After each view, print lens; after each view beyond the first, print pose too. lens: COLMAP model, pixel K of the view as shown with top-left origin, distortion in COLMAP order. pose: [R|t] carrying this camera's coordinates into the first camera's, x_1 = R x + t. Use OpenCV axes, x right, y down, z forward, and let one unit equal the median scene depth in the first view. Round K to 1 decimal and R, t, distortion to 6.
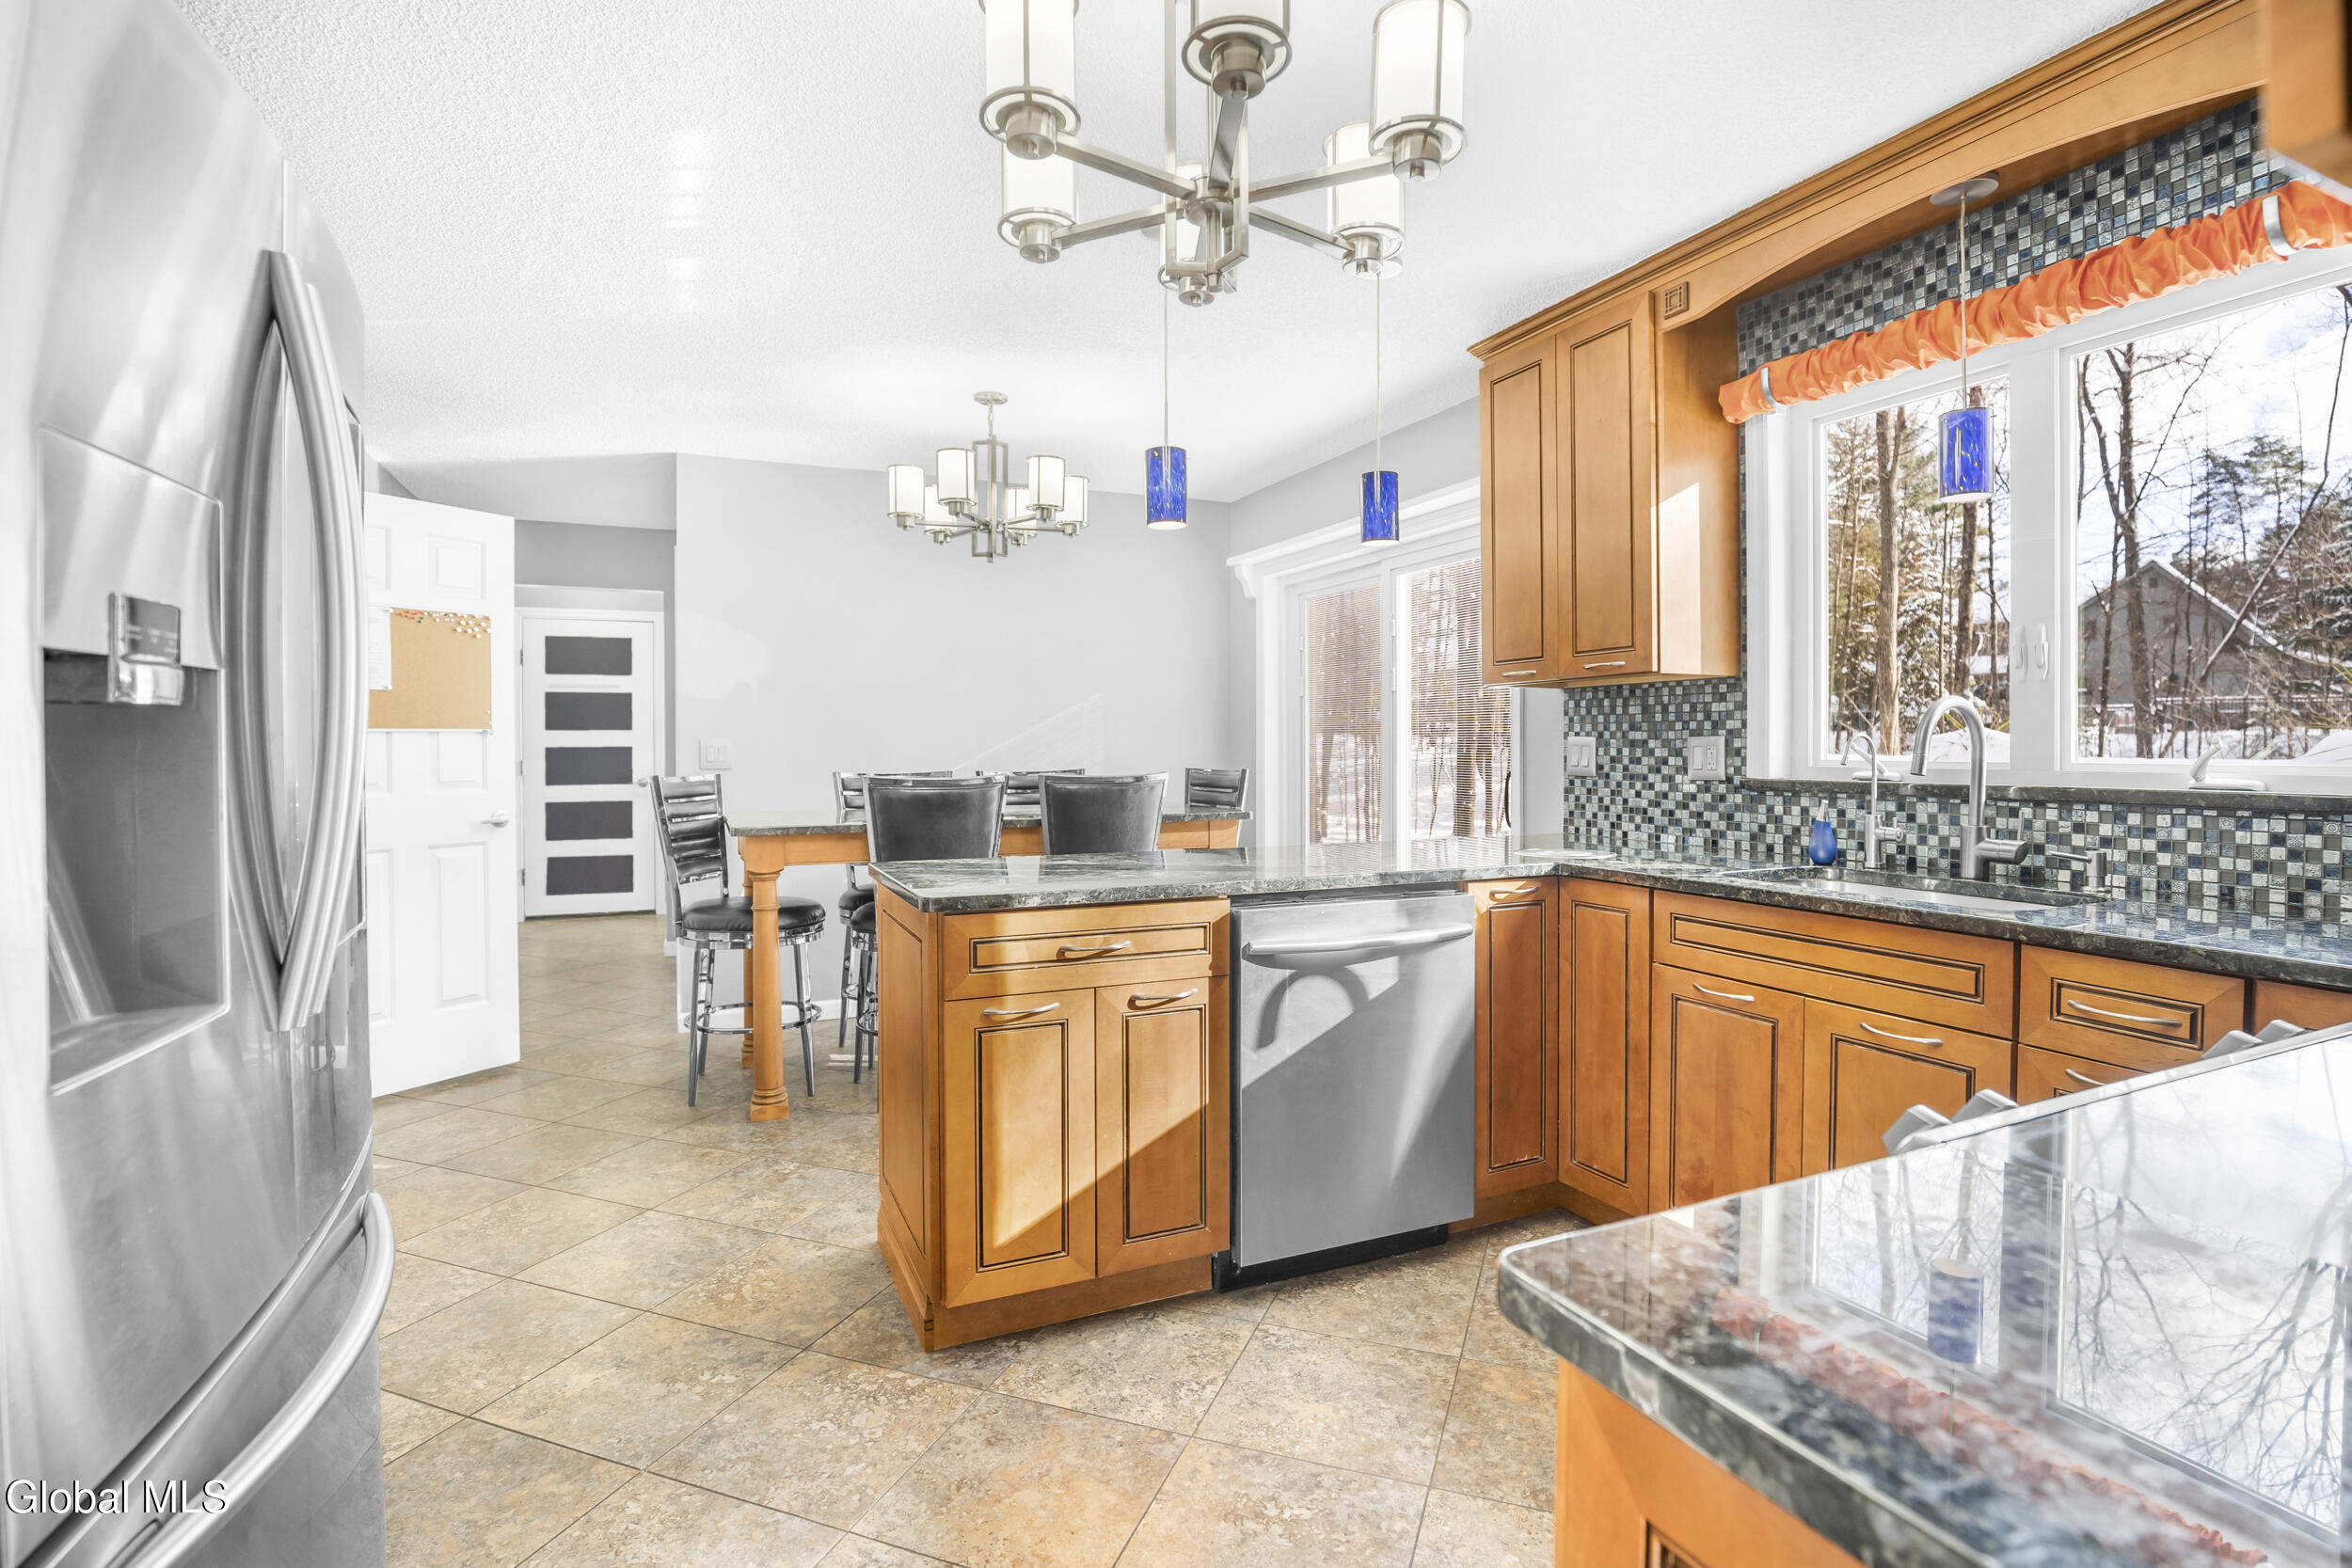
lens RADIAL K [[1113.5, 0, 1183.8], [0, 1113.5, 767.3], [0, 0, 1]] dist [-0.021629, 0.000291]
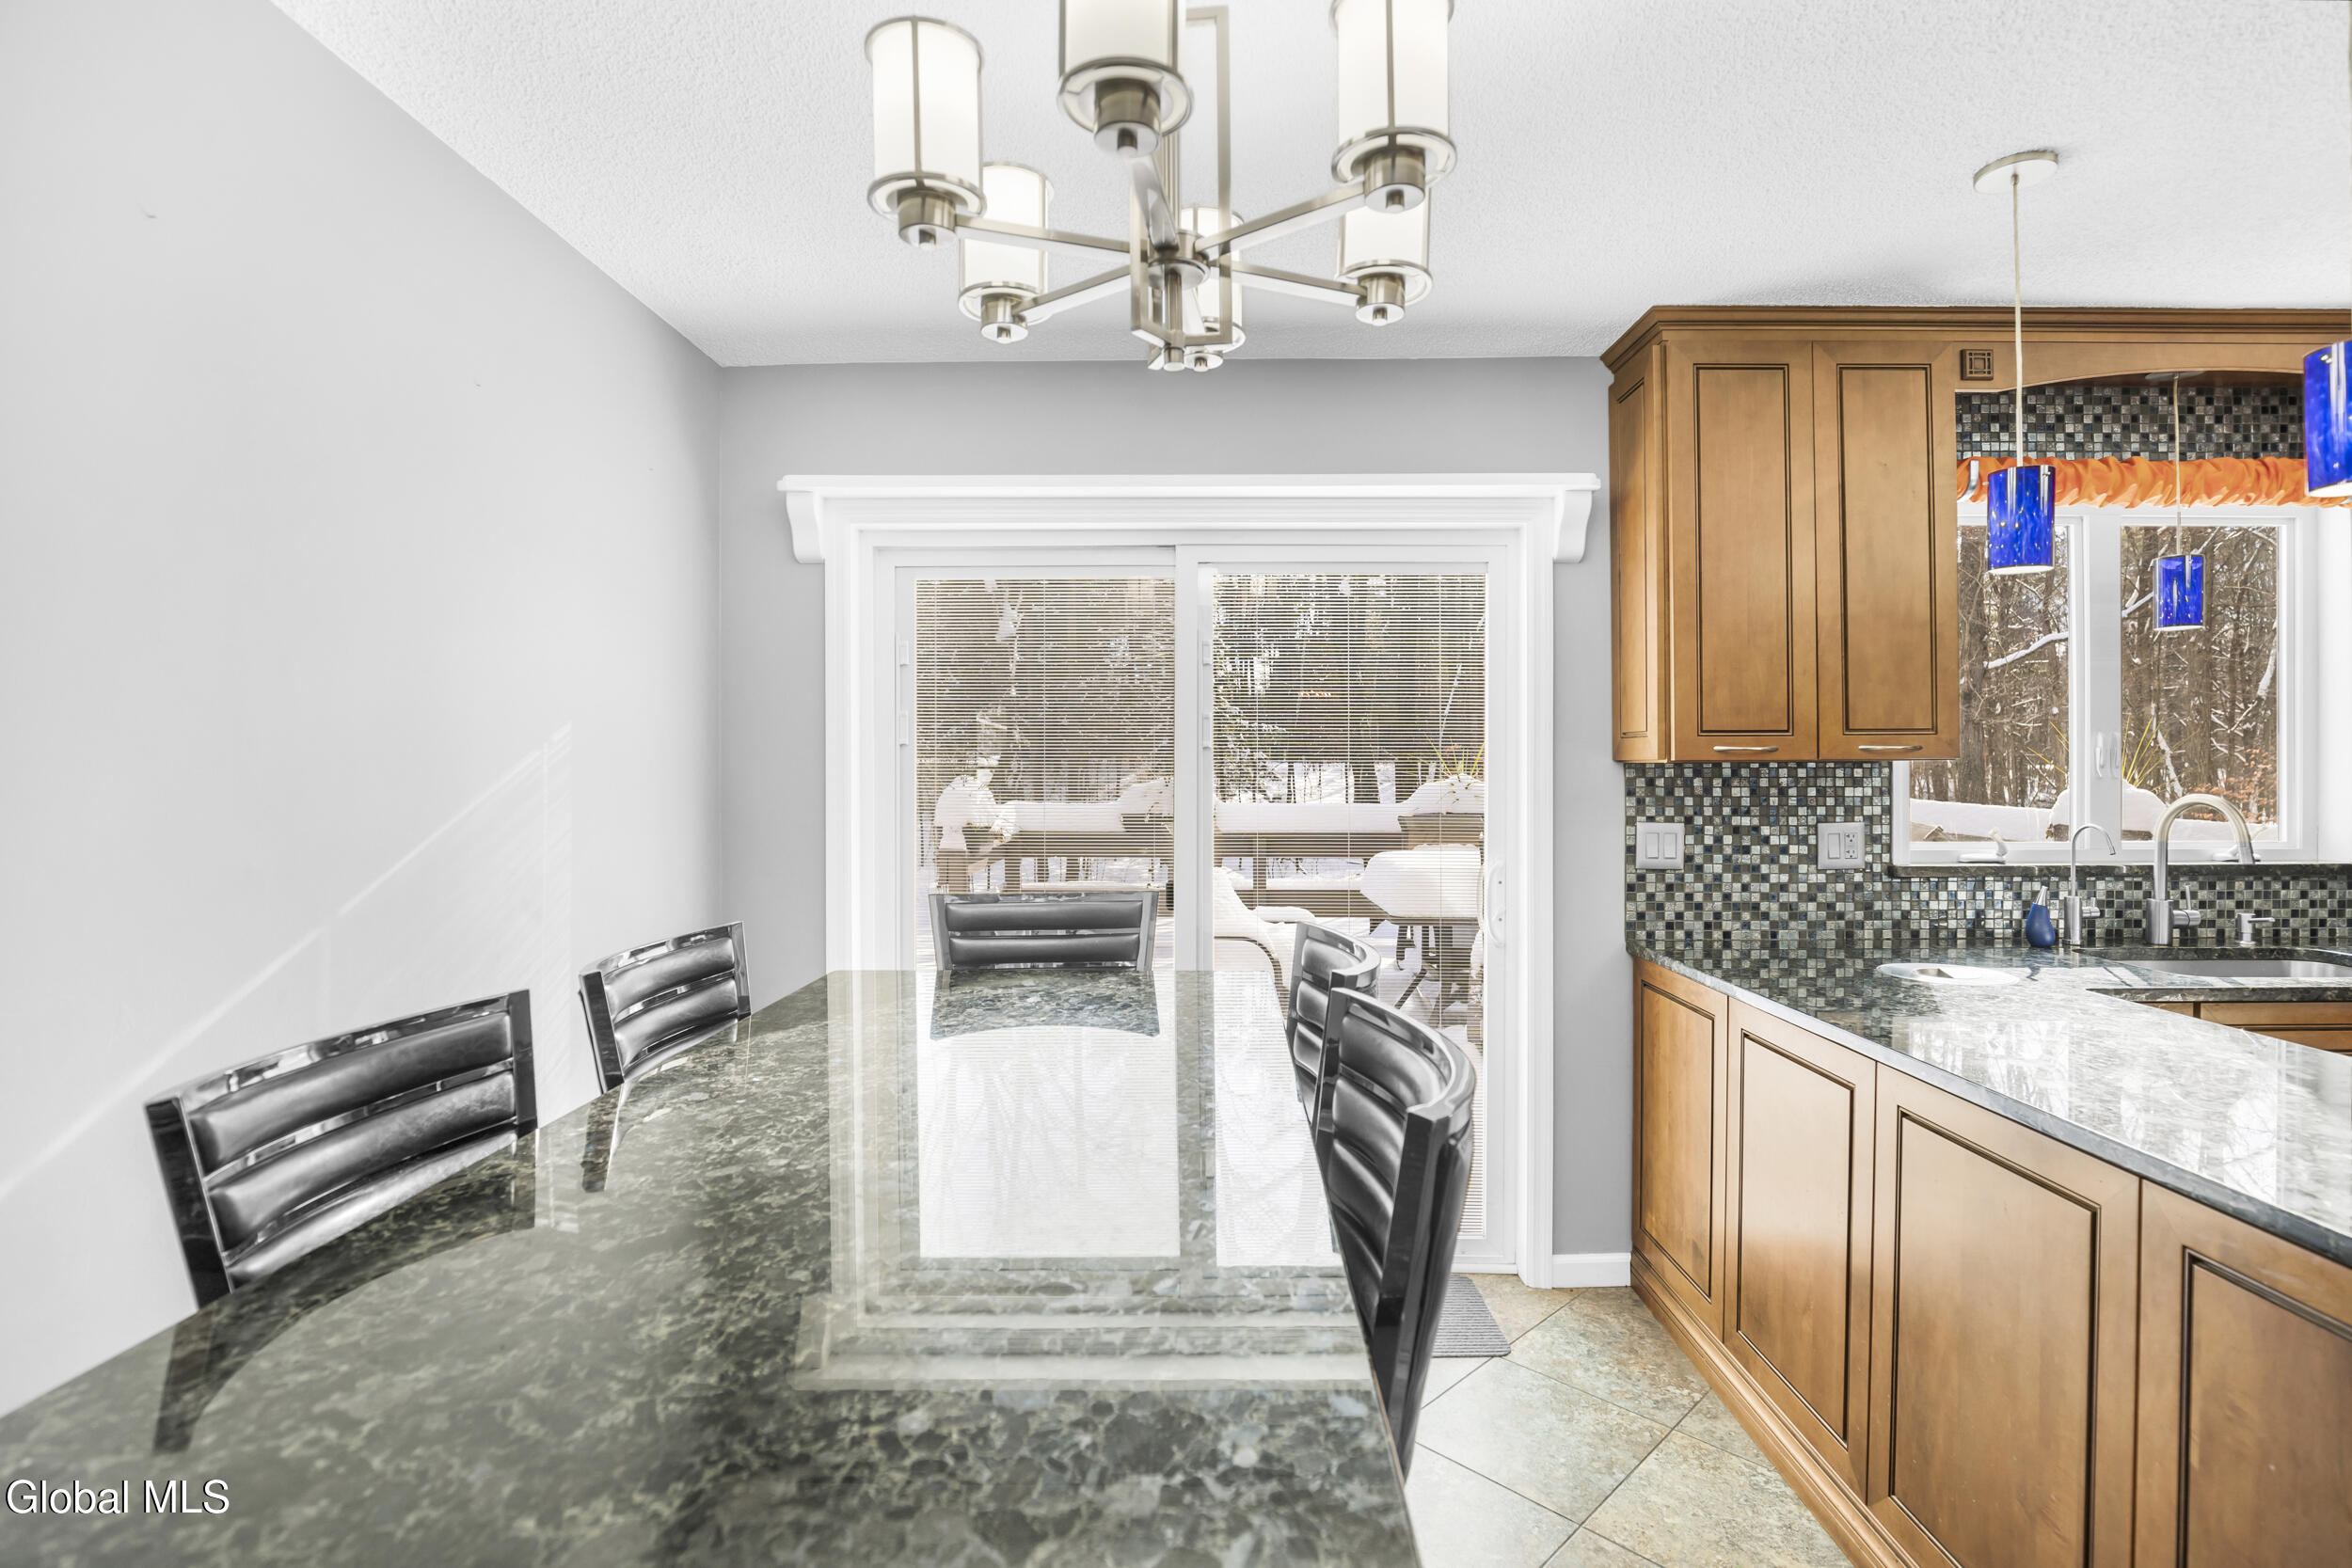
lens RADIAL K [[1113.5, 0, 1183.5], [0, 1113.5, 766.7], [0, 0, 1]] dist [-0.021629, 0.000291]
pose [[0.427502, 0.000292, 0.904014, -0.610467], [0.019879, 0.999755, -0.009724, -0.076462], [-0.903796, 0.022128, 0.427391, 1.085812]]
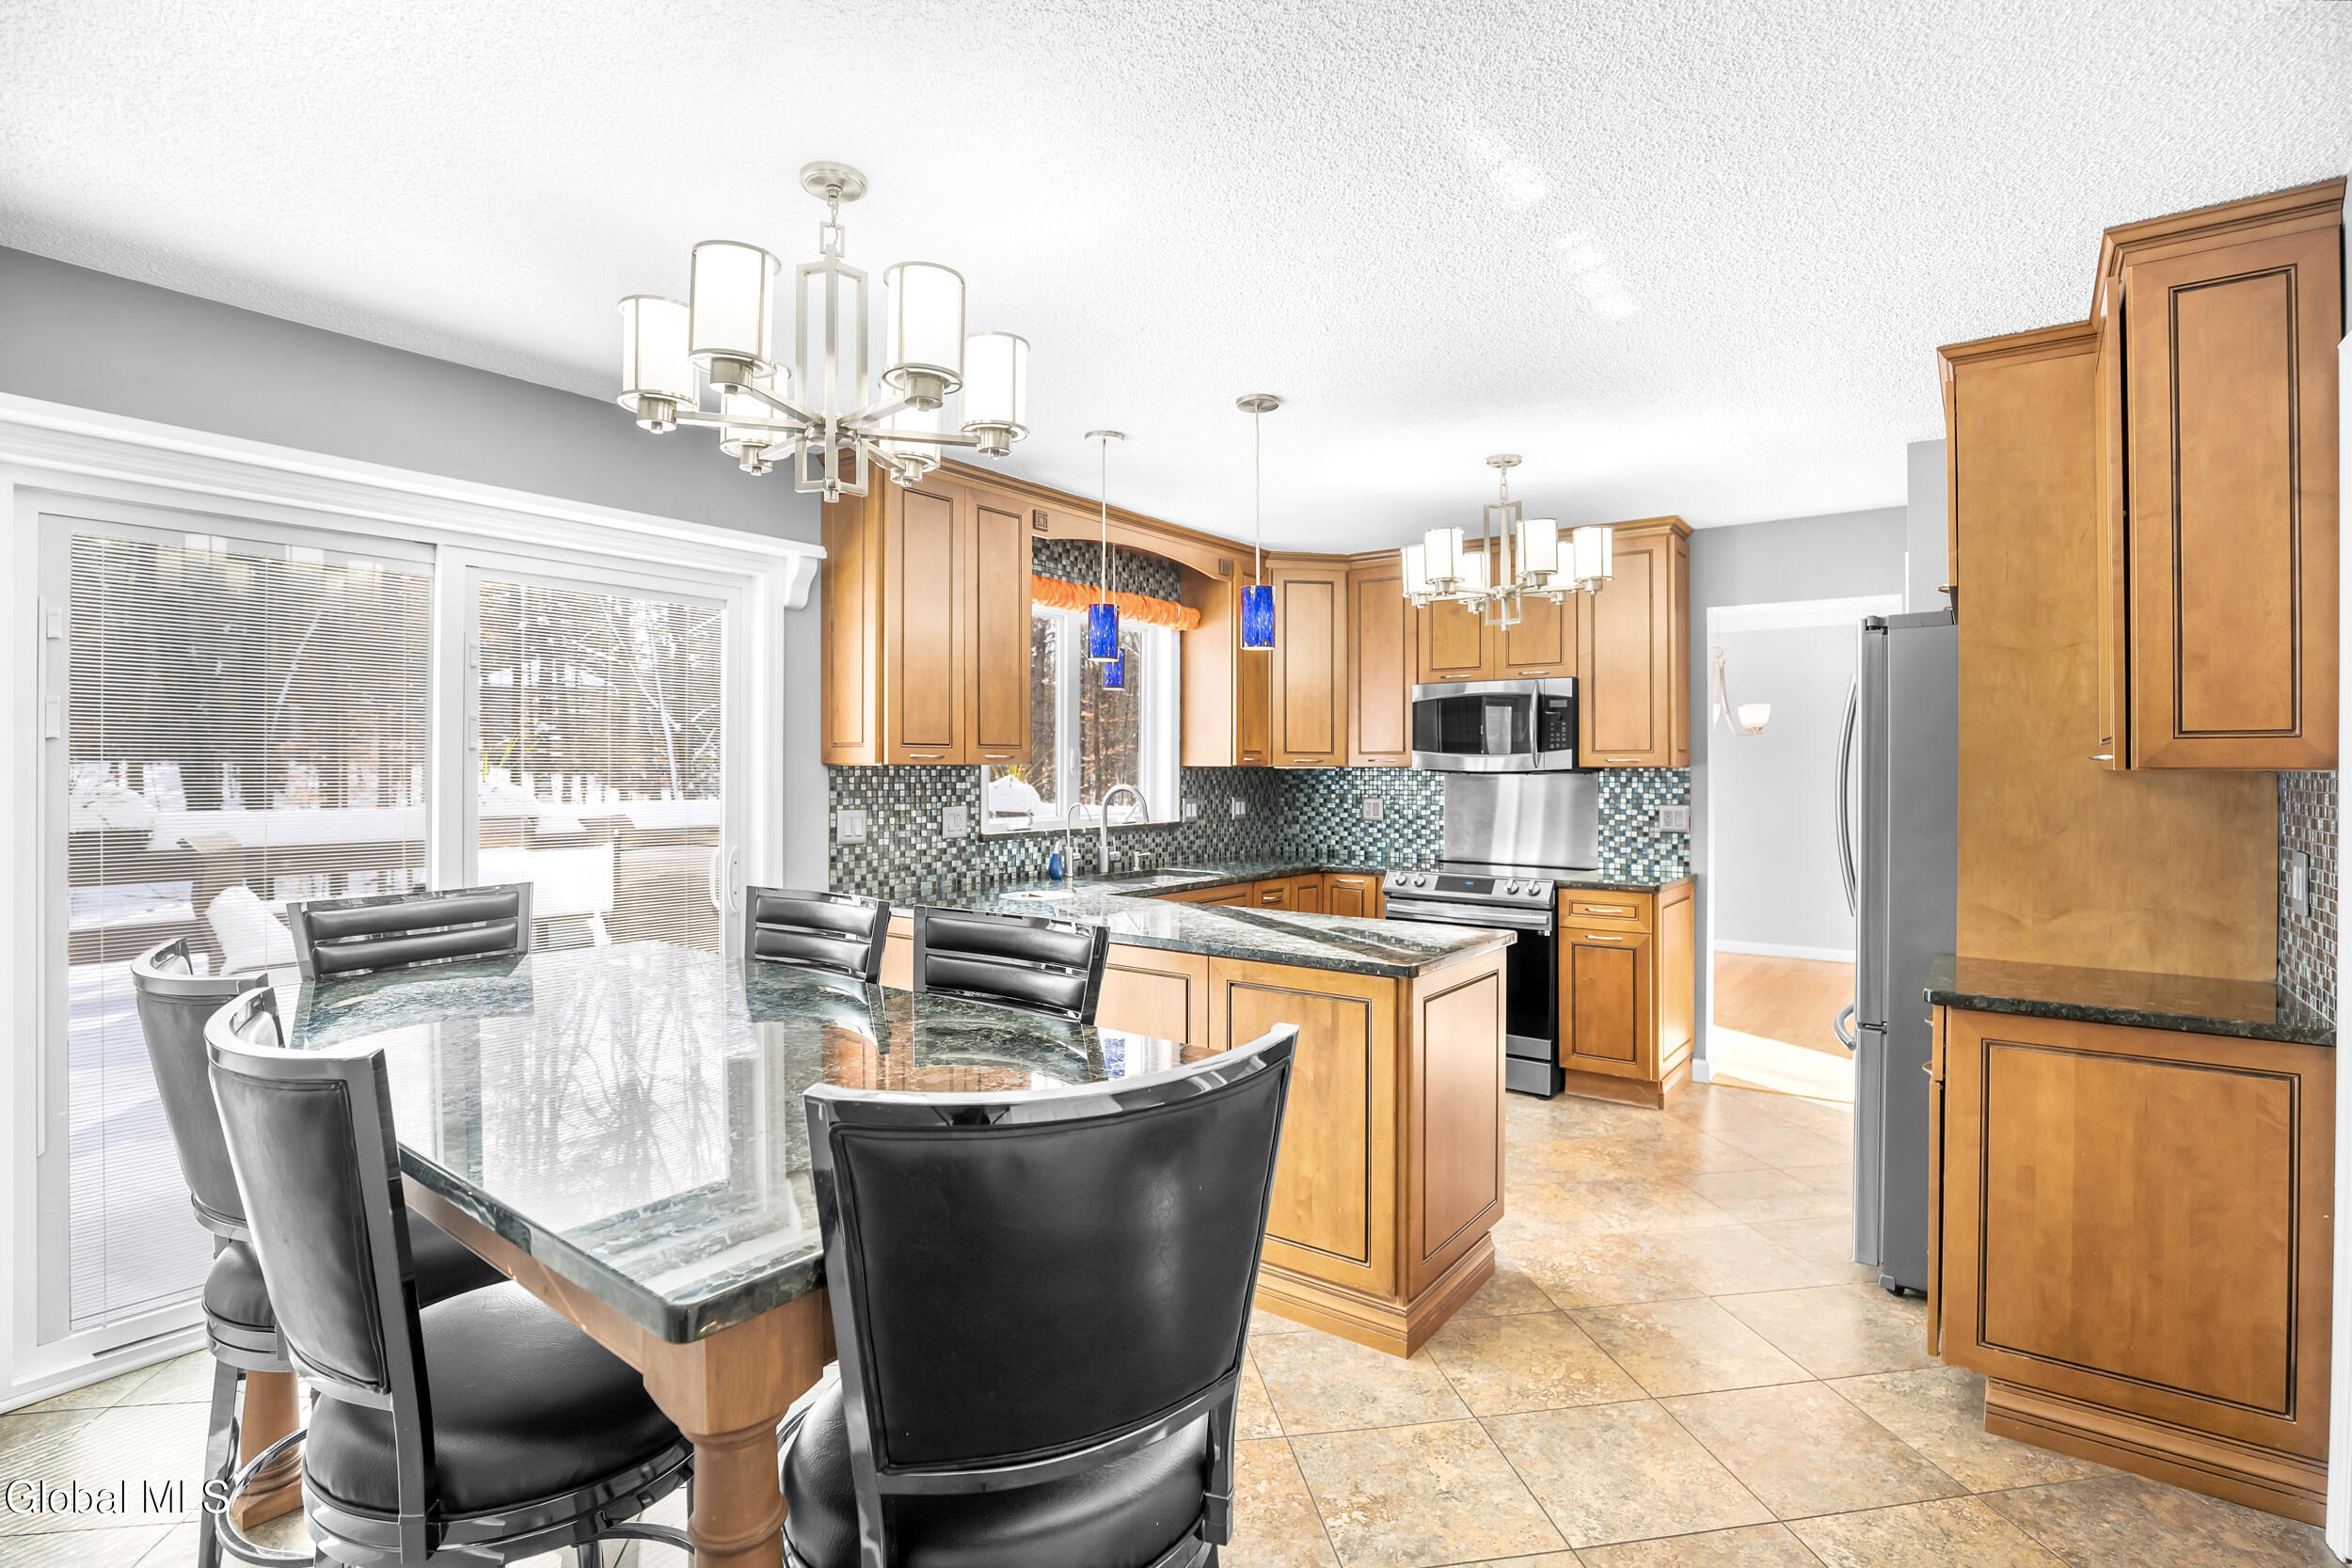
lens RADIAL K [[1113.5, 0, 1179.7], [0, 1113.5, 772.5], [0, 0, 1]] dist [-0.021629, 0.000291]
pose [[-0.478803, -0.002657, 0.877918, -0.881443], [0.017435, 0.999769, 0.012535, -0.082326], [-0.877749, 0.021308, -0.478647, 1.399418]]
